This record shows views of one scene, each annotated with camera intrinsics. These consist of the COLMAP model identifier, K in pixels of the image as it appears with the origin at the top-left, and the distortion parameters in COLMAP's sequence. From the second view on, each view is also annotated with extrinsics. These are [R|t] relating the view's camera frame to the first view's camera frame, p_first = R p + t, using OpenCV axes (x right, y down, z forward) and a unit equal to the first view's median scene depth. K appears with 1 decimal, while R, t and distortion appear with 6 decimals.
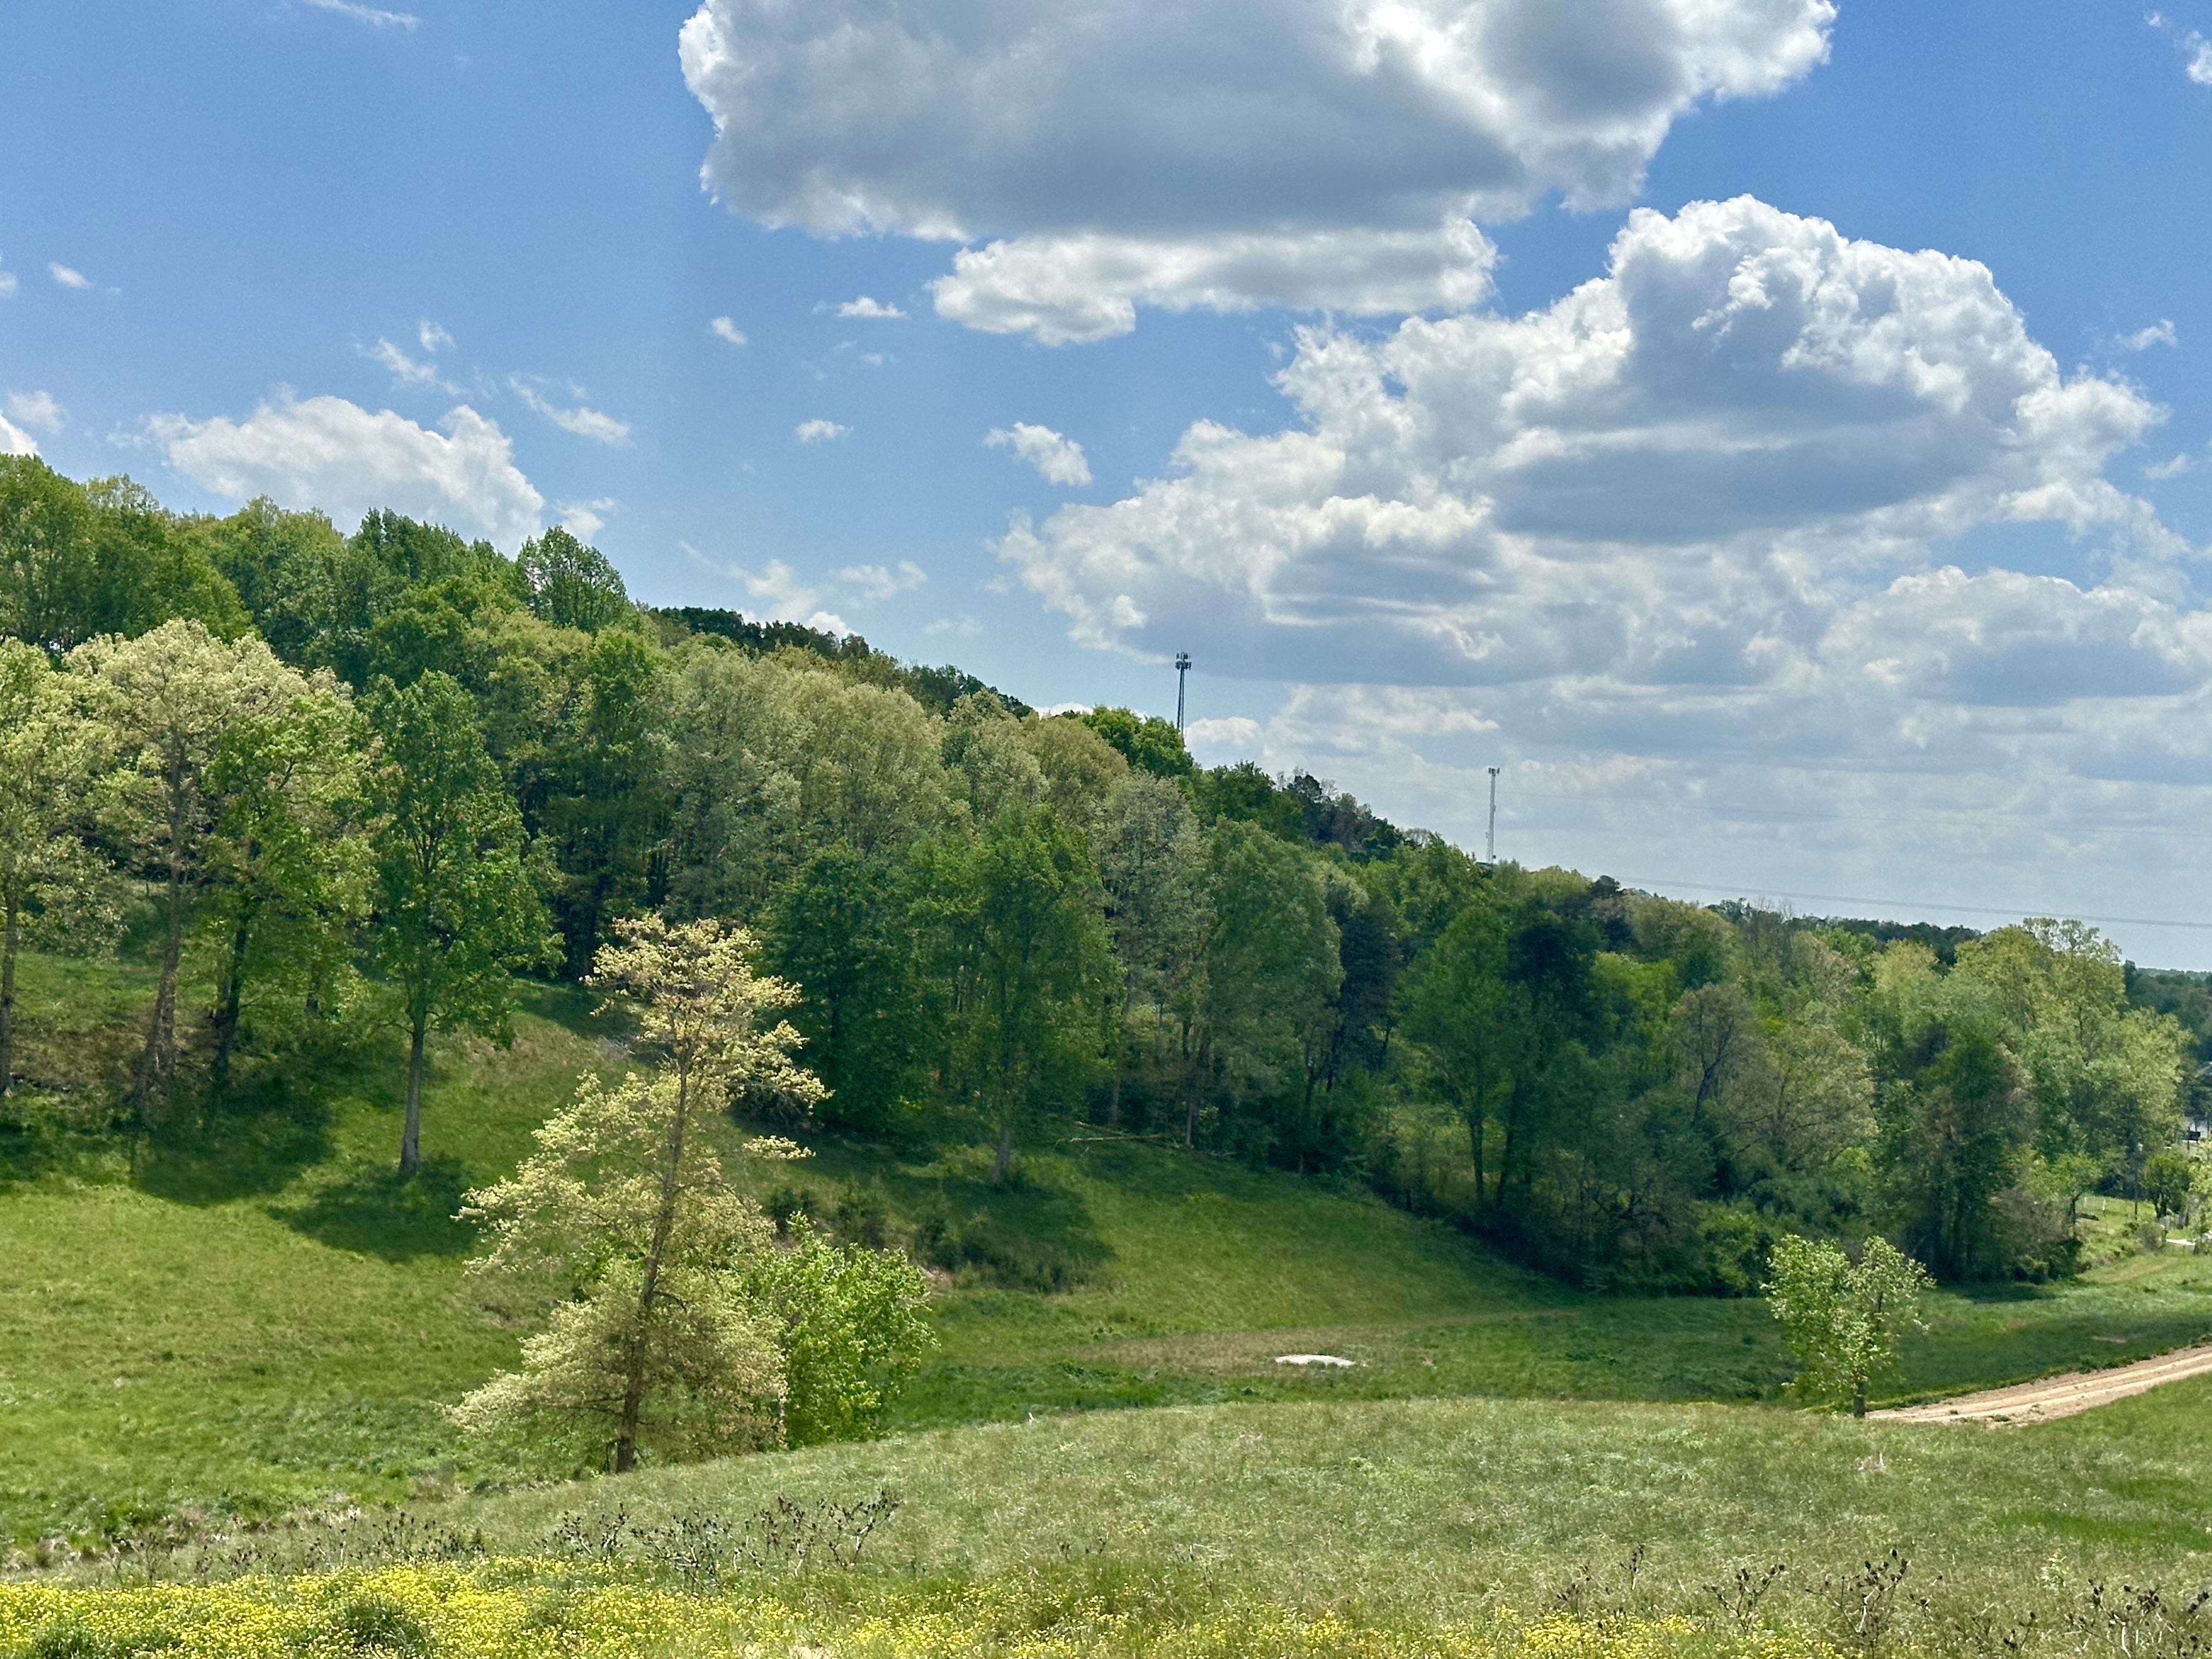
lens RADIAL K [[3357.7, 0, 1080.7], [0, 3357.7, 862.8], [0, 0, 1]] dist [0.115201, 0.000000]
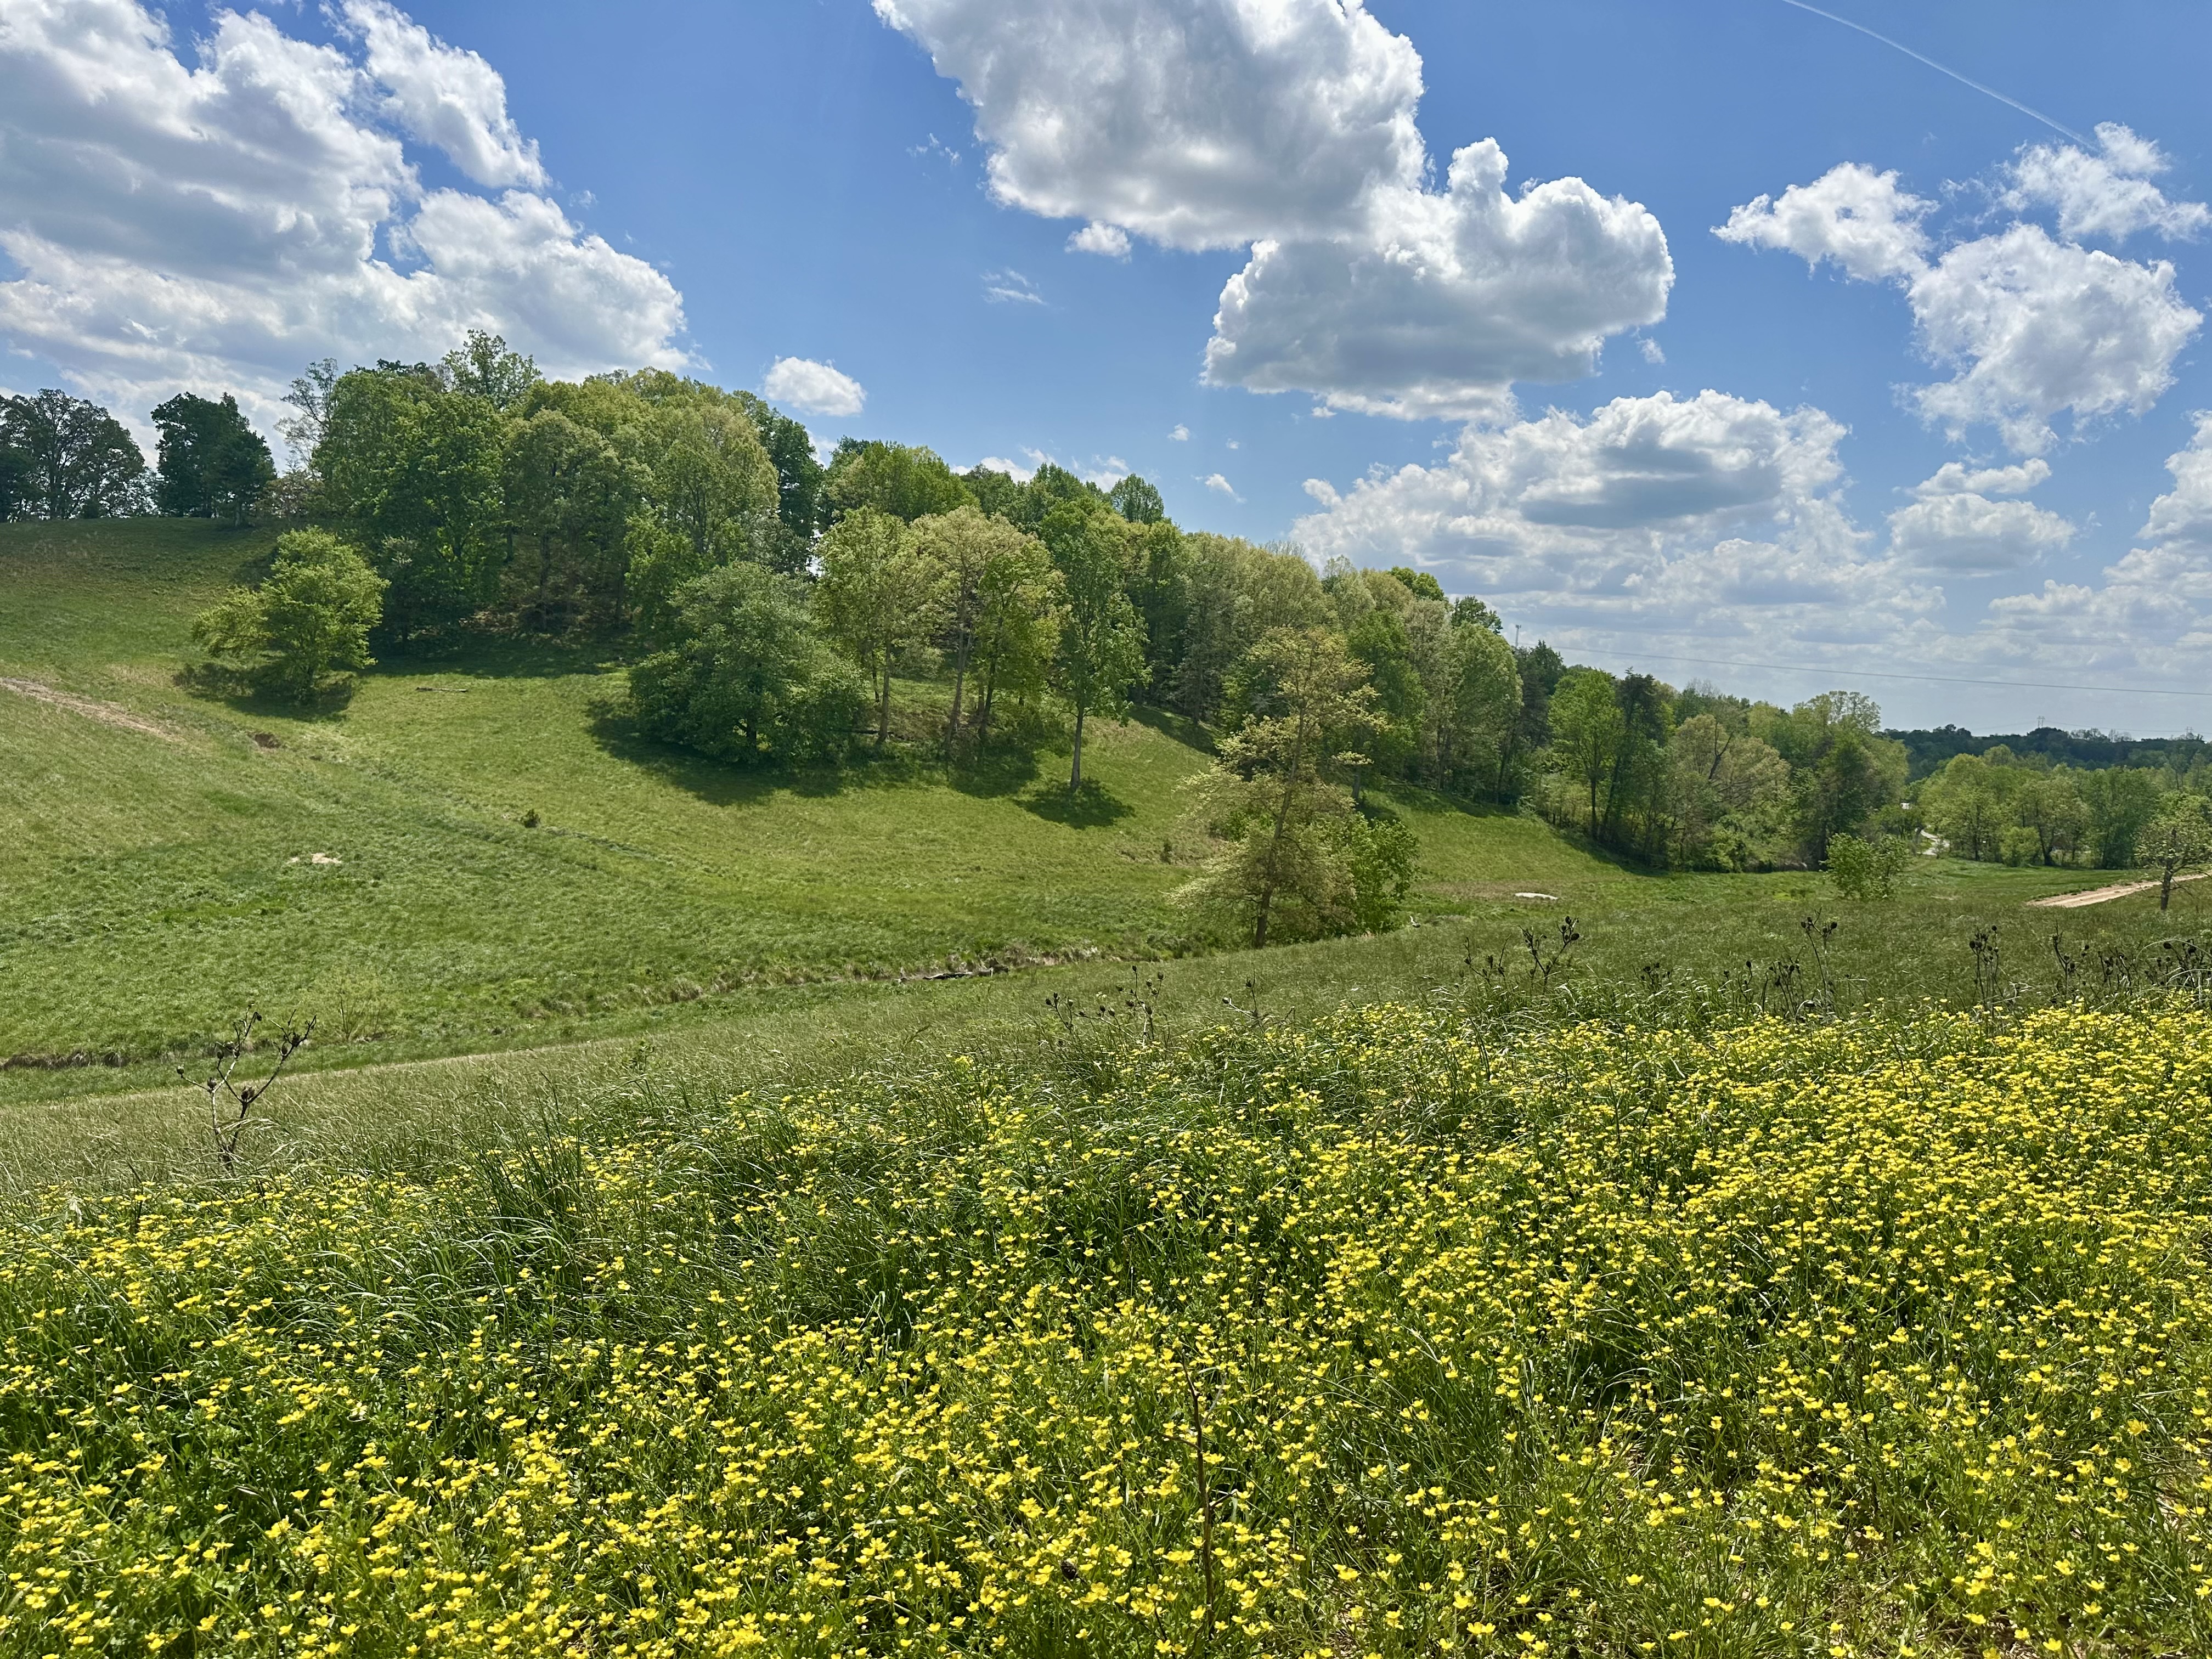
lens RADIAL K [[1528.8, 0, 1096.7], [0, 1528.8, 834.0], [0, 0, 1]] dist [0.036633, -0.044748]
pose [[0.991316, 0.027943, -0.128496, -0.068812], [-0.014368, 0.994328, 0.105378, 0.023965], [0.130712, -0.102617, 0.986095, 0.105218]]
